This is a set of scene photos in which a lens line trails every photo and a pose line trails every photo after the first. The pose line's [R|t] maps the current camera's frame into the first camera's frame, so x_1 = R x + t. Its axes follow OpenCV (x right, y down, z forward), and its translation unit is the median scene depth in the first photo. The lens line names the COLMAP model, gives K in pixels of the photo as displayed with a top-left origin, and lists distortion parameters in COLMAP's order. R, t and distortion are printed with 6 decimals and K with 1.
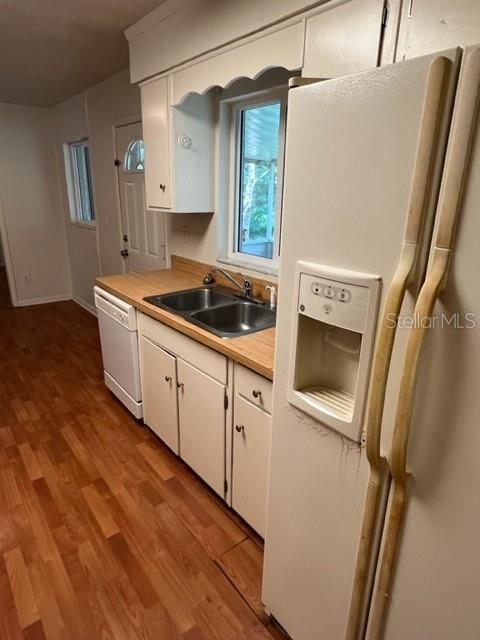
lens RADIAL K [[389.1, 0, 237.5], [0, 389.1, 316.6], [0, 0, 1]] dist [-0.003025, -0.000823]
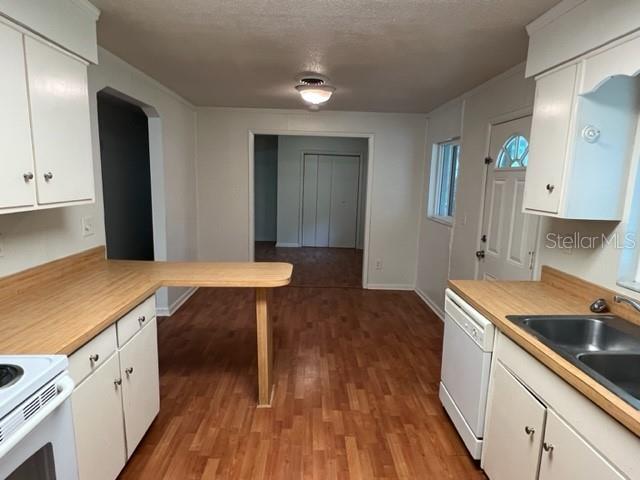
lens RADIAL K [[389.1, 0, 320.4], [0, 389.1, 241.6], [0, 0, 1]] dist [-0.003025, -0.000823]
pose [[0.798322, 0.101218, -0.593663, -0.072118], [-0.199986, 0.974391, -0.102797, -0.032271], [0.568056, 0.200790, 0.798121, 0.068862]]
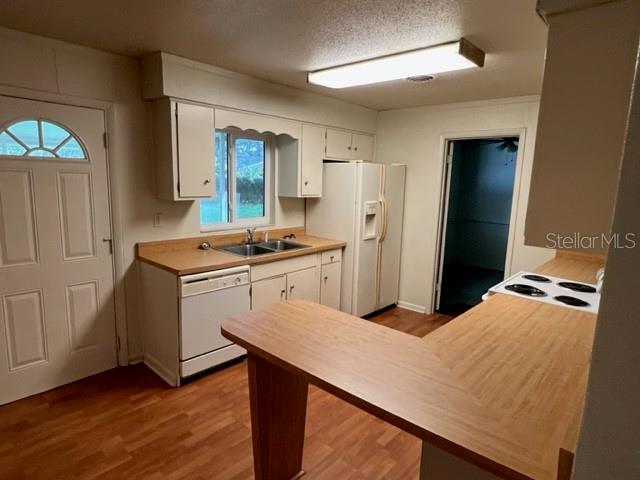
lens RADIAL K [[389.1, 0, 320.4], [0, 389.1, 241.6], [0, 0, 1]] dist [-0.003025, -0.000823]
pose [[-0.174497, -0.177607, 0.968507, -1.434277], [0.274638, 0.935785, 0.221088, -0.297129], [-0.945581, 0.304569, -0.114514, 0.766982]]
